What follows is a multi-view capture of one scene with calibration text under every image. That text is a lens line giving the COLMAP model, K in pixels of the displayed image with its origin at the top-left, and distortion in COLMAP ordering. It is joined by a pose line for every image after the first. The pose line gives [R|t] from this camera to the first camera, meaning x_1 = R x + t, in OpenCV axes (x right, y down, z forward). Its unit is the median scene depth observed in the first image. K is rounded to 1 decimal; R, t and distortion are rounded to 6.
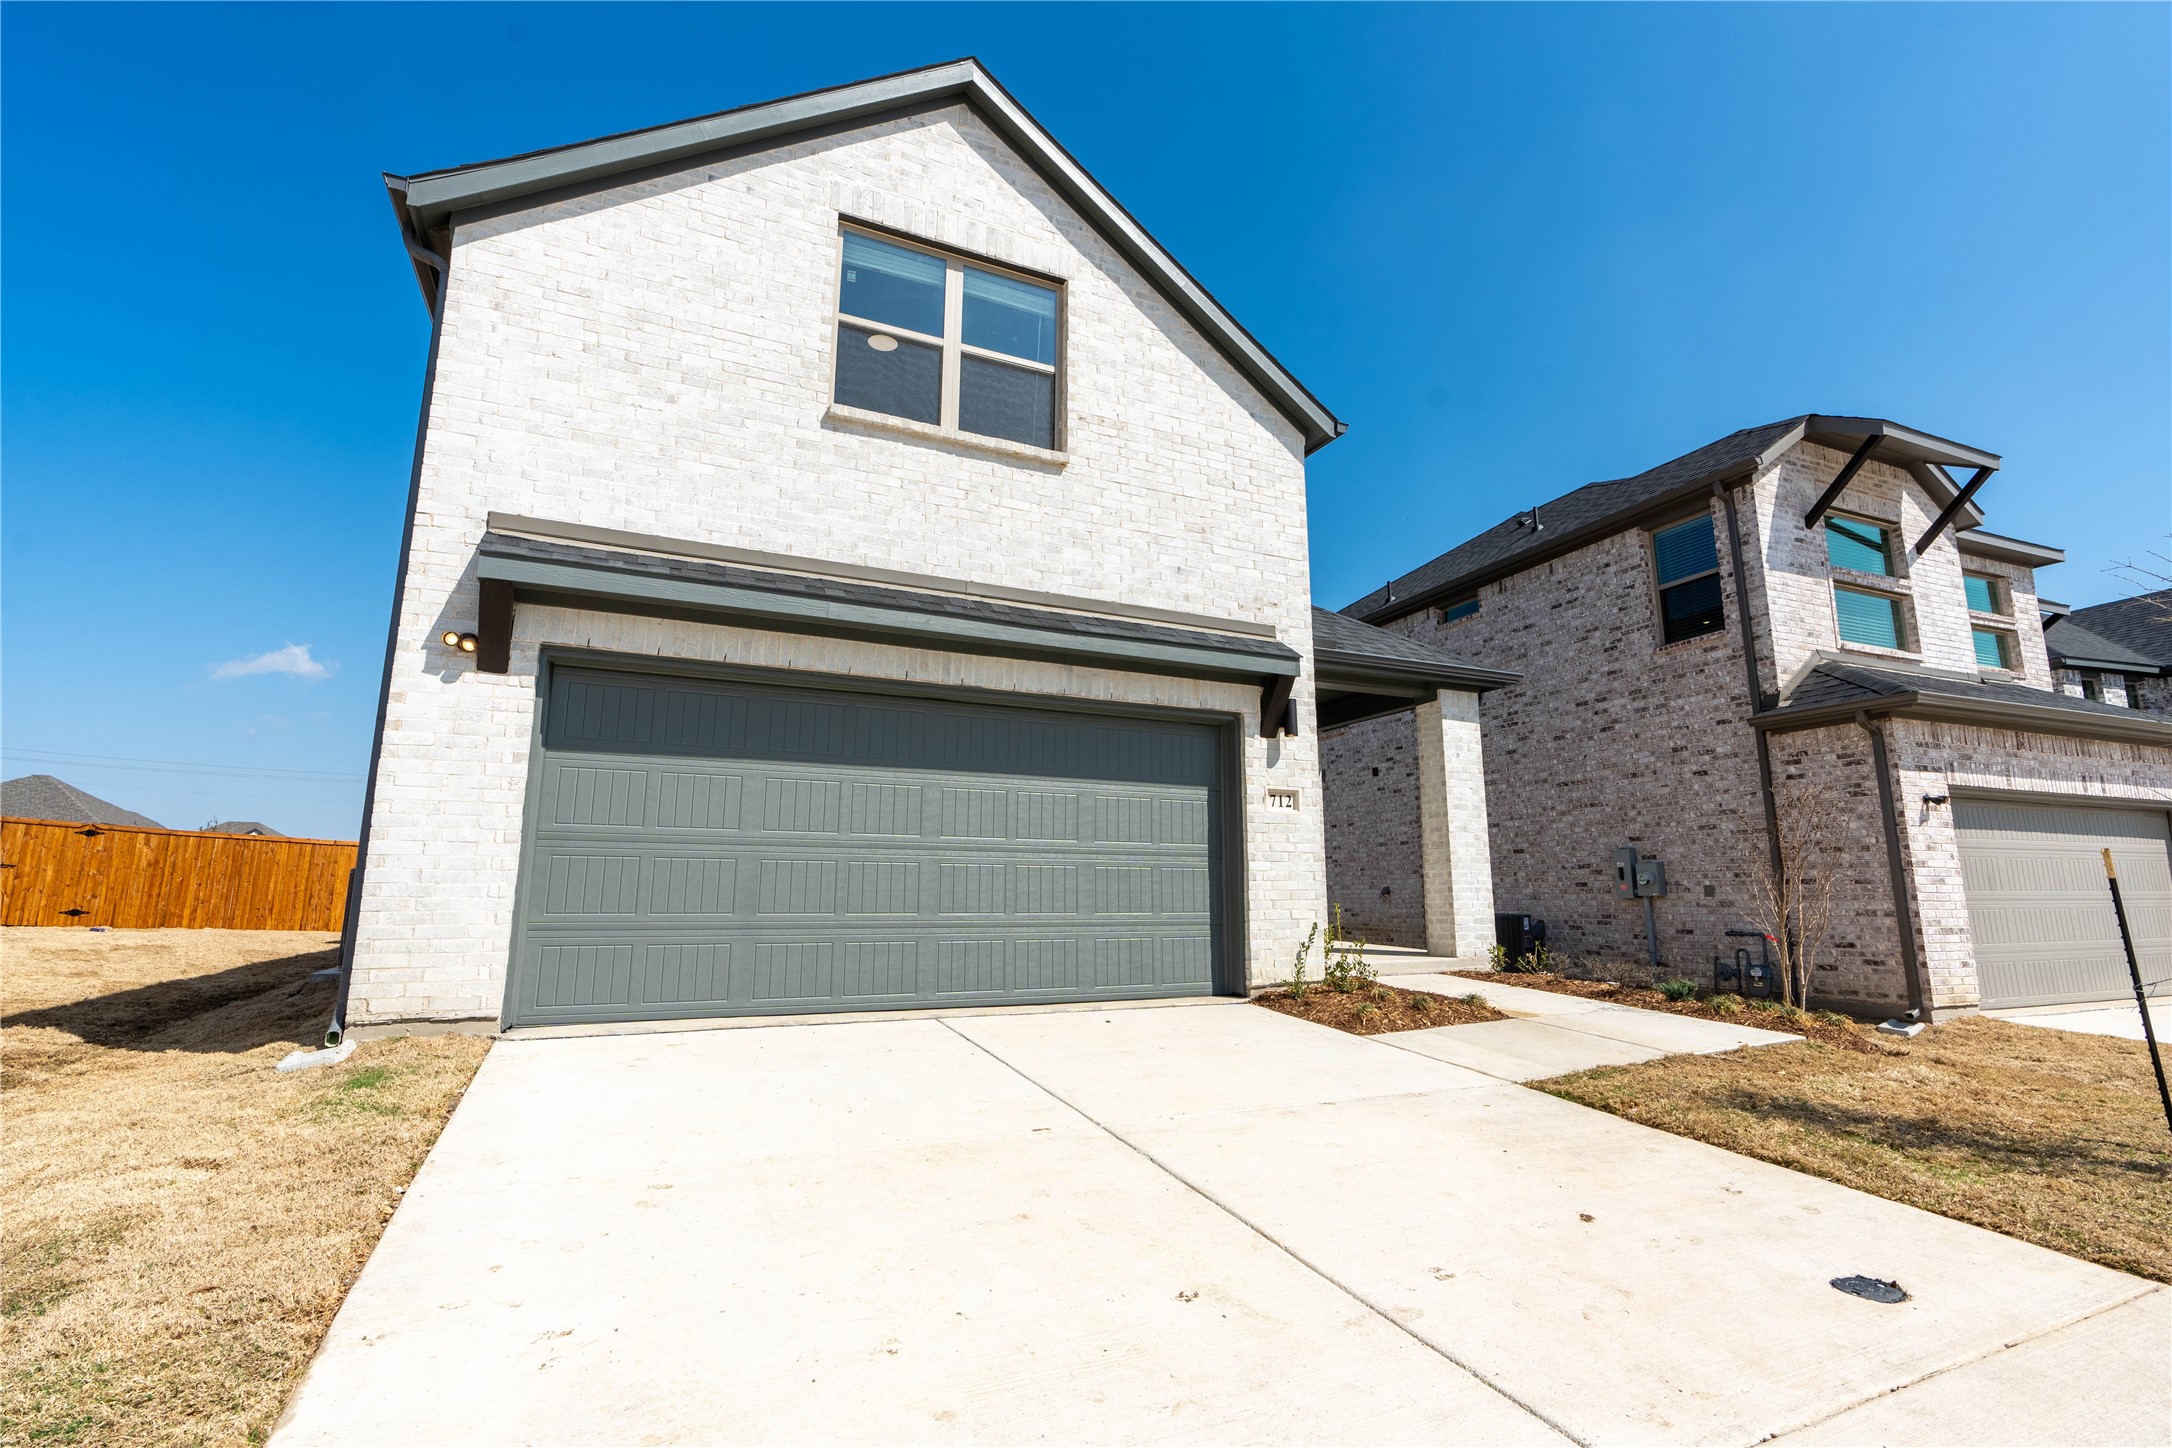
lens RADIAL K [[973.8, 0, 1090.8], [0, 973.8, 718.9], [0, 0, 1]] dist [-0.005116, 0.002243]
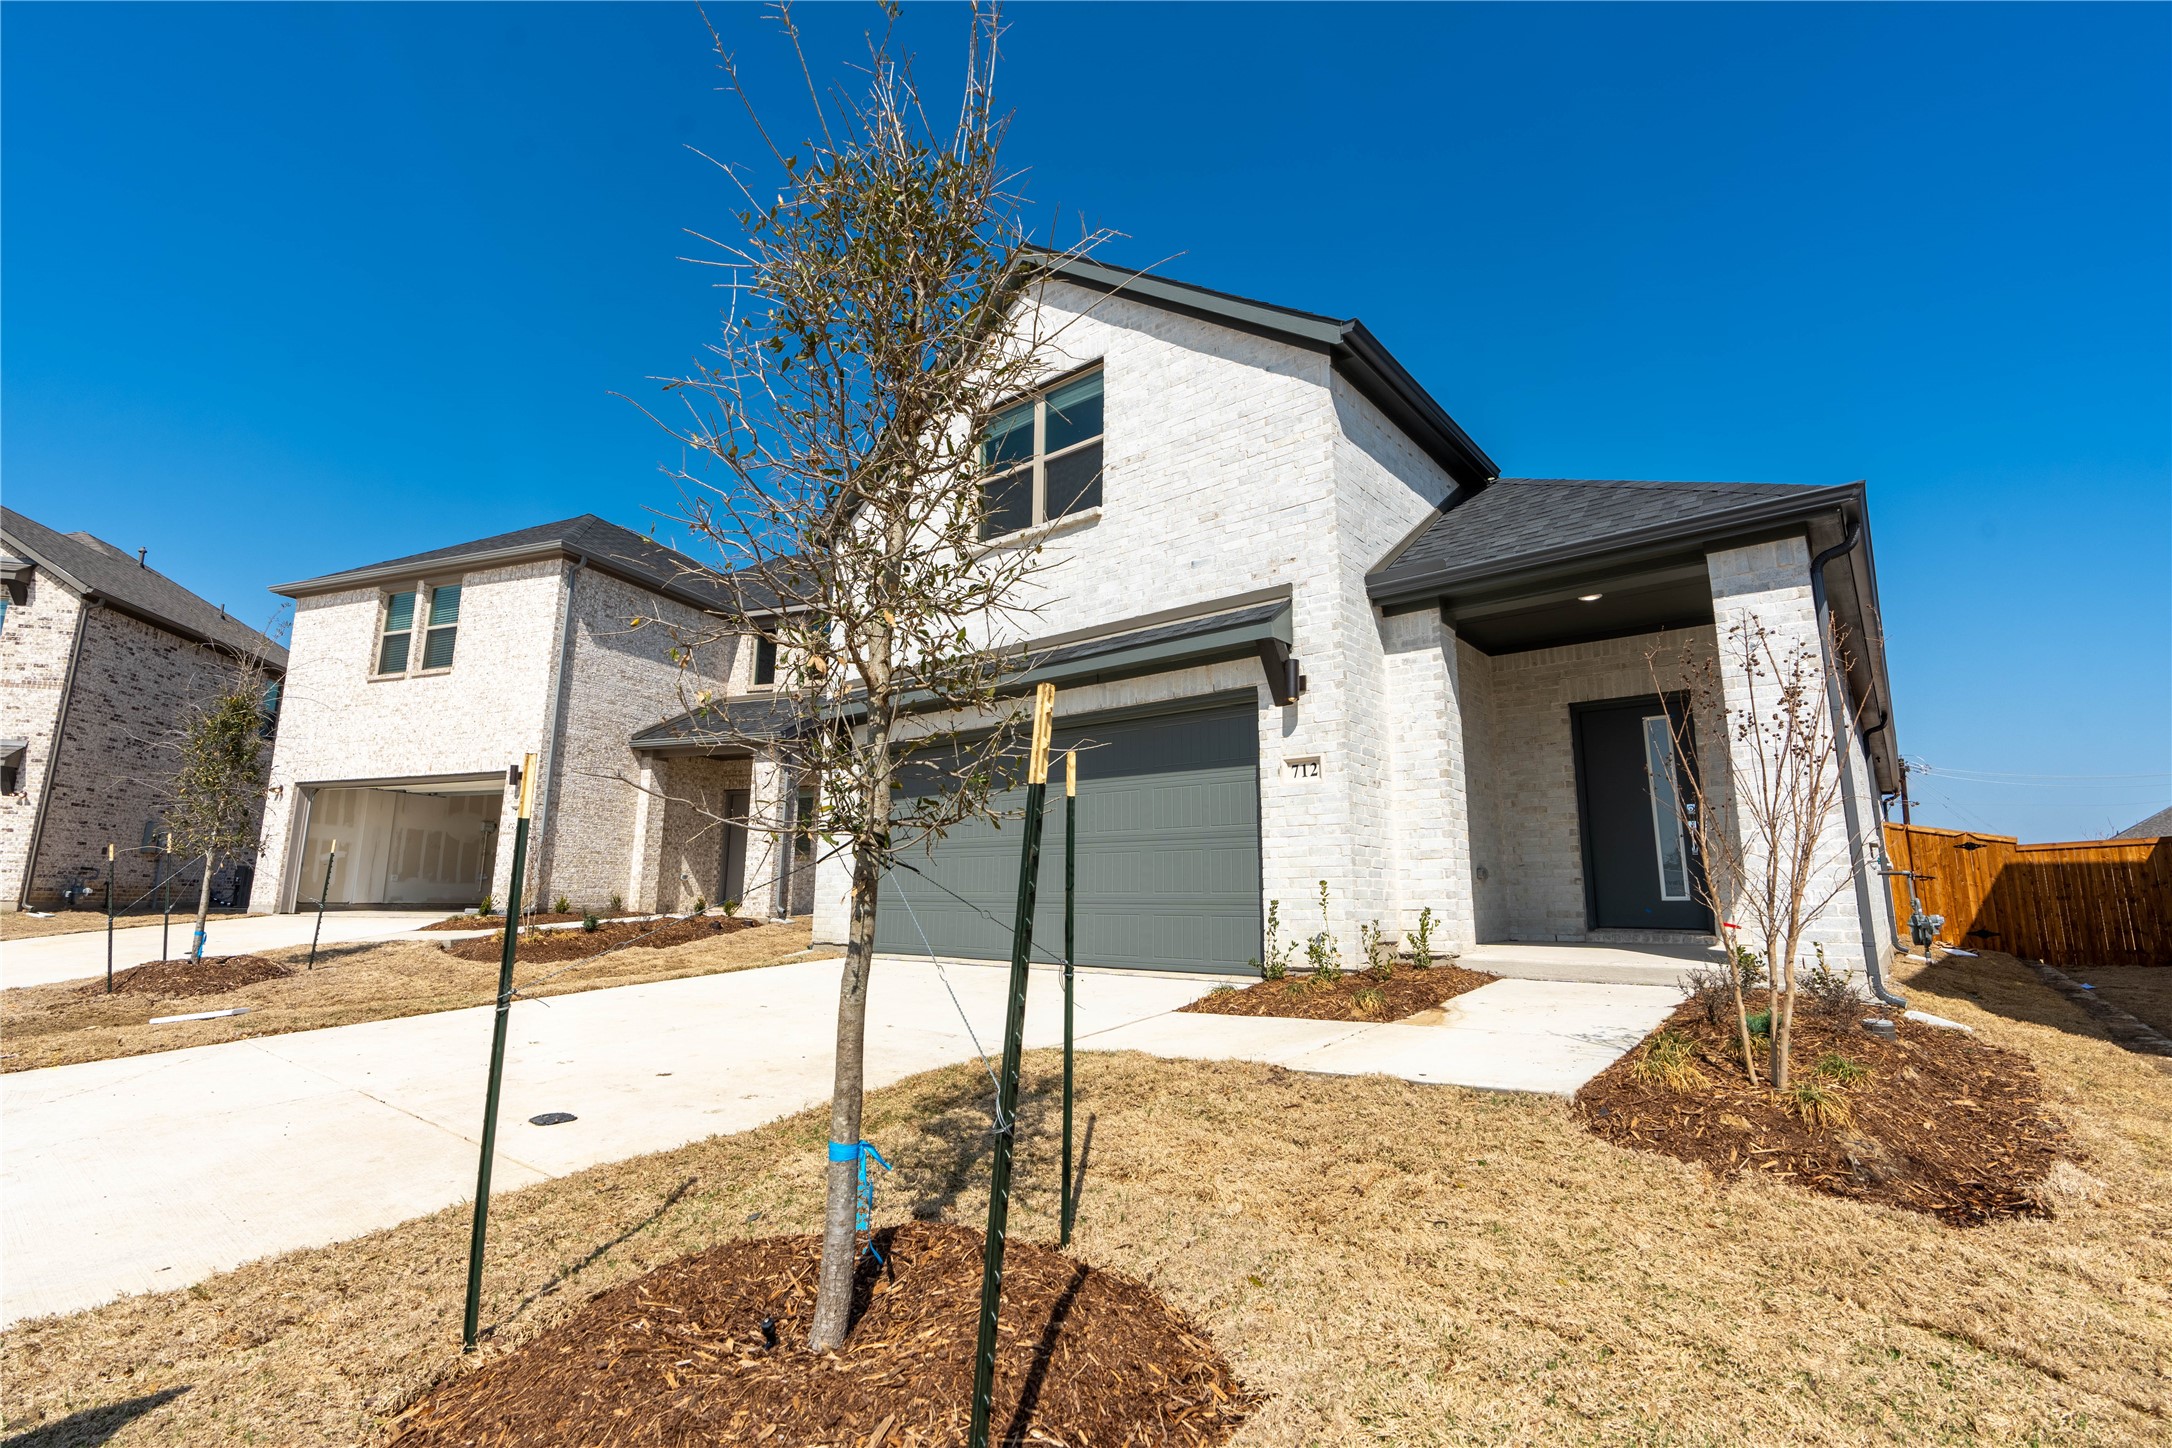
lens RADIAL K [[973.8, 0, 1098.8], [0, 973.8, 719.6], [0, 0, 1]] dist [-0.005116, 0.002243]
pose [[0.427059, -0.166770, -0.888712, 0.972212], [0.156236, 0.981672, -0.109138, 0.111434], [0.890624, -0.092241, 0.445287, 0.440865]]
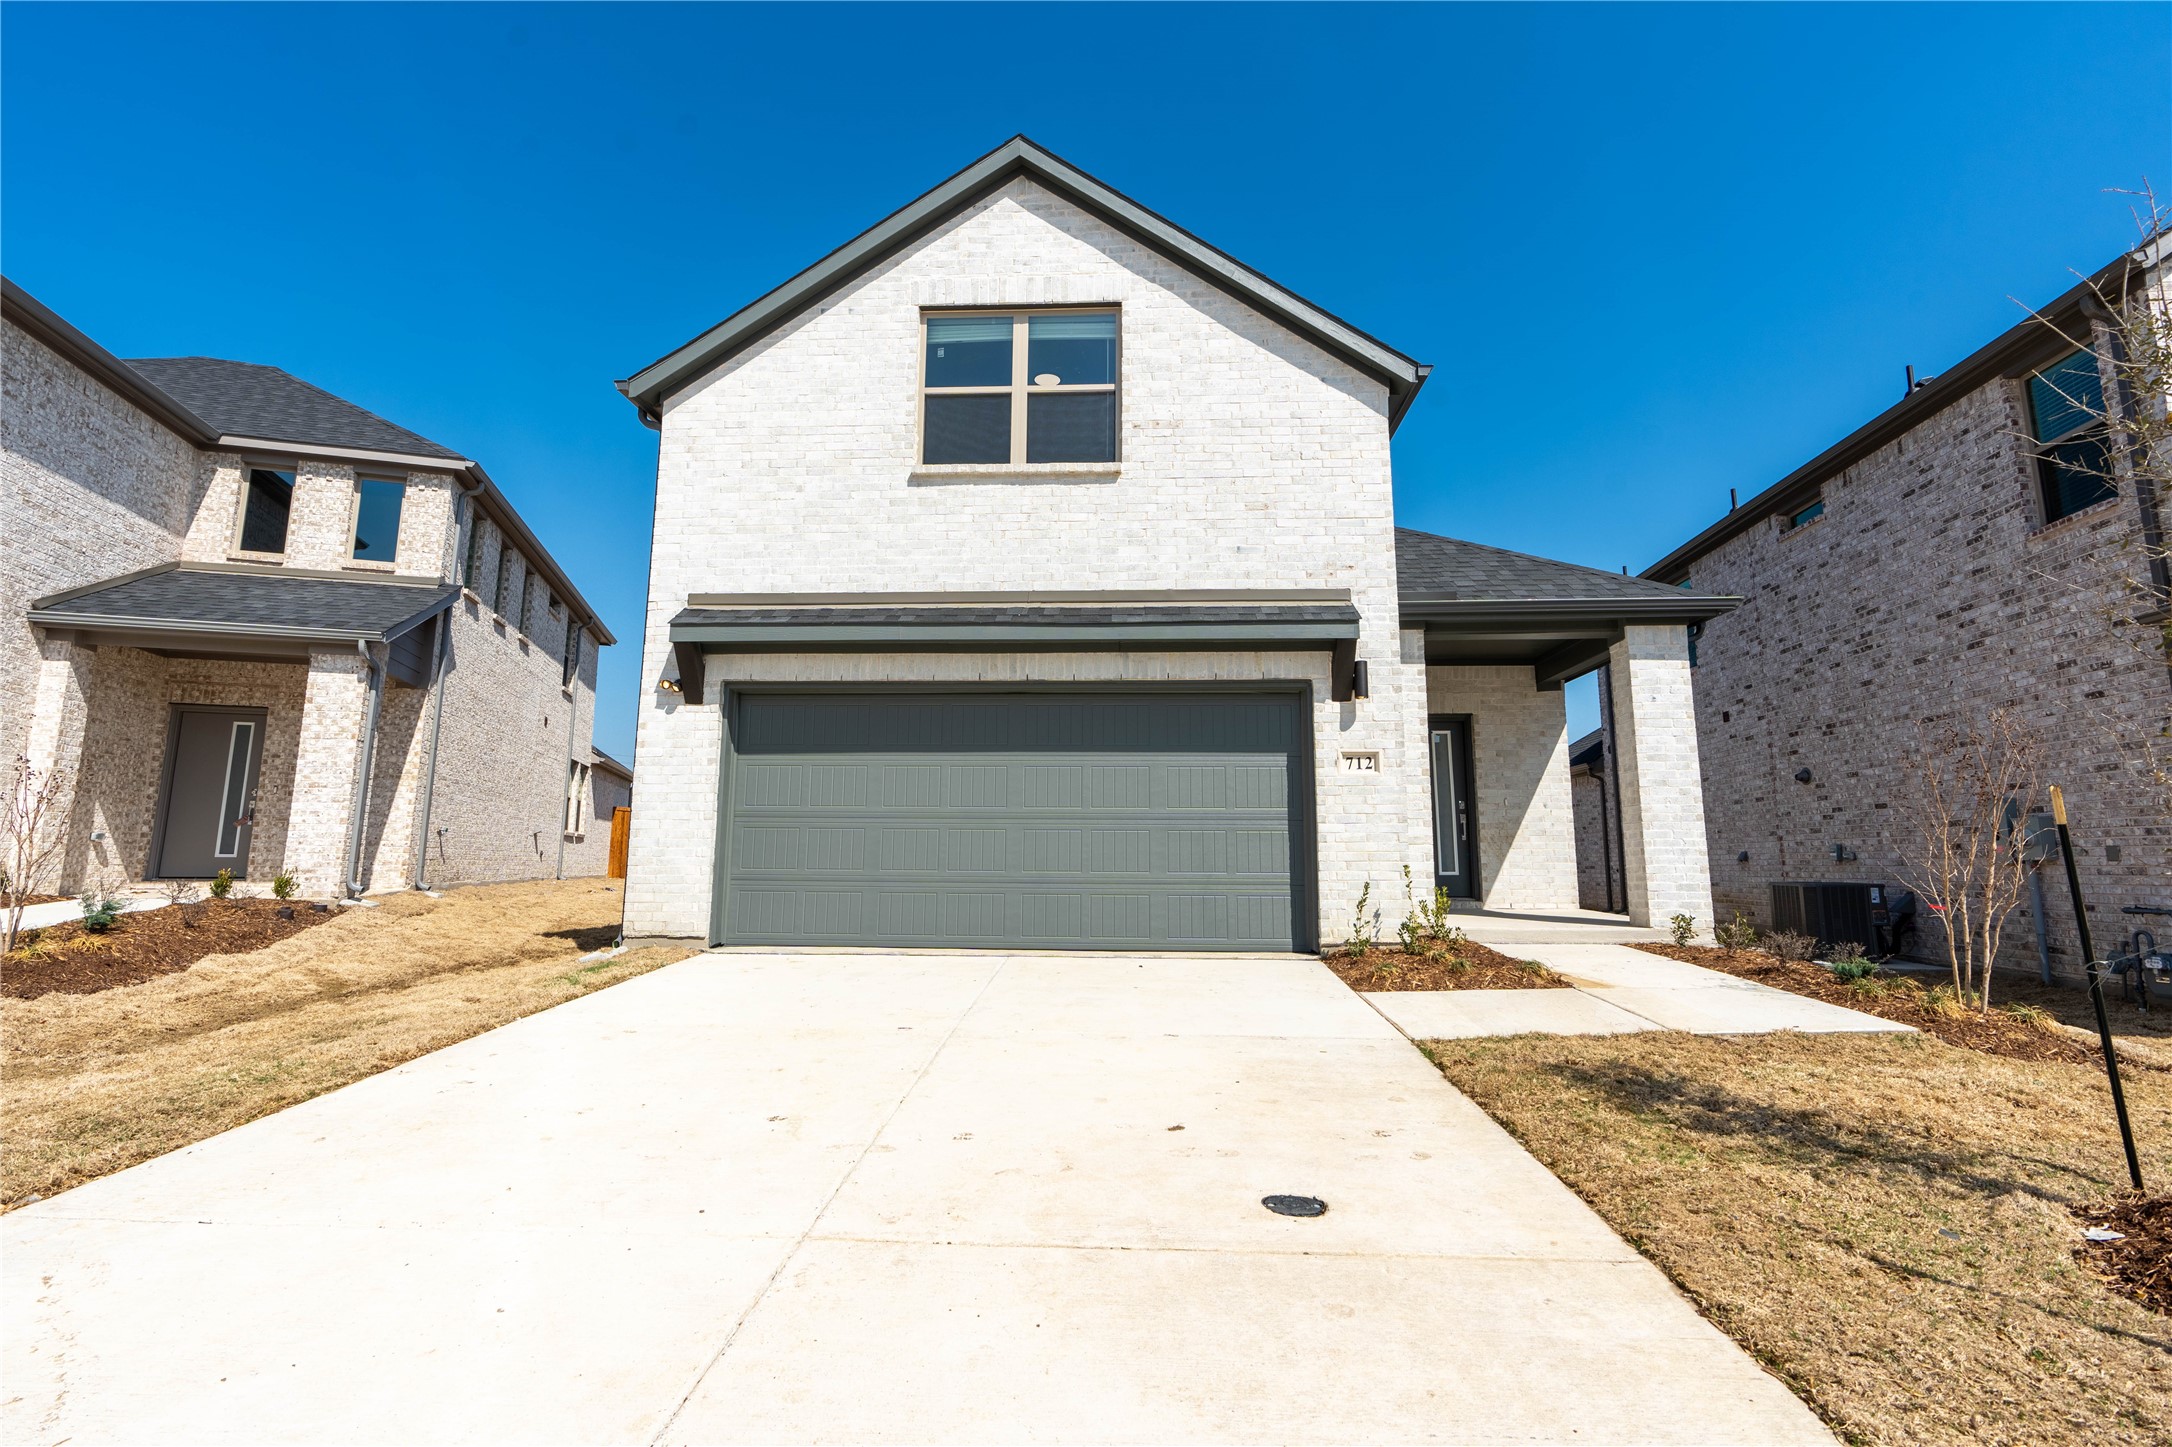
lens RADIAL K [[973.8, 0, 1089.0], [0, 973.8, 720.6], [0, 0, 1]] dist [-0.005116, 0.002243]
pose [[0.881423, -0.067037, -0.467547, 0.438672], [0.081540, 0.996611, 0.010827, 0.007129], [0.465237, -0.047667, 0.883902, -0.015142]]
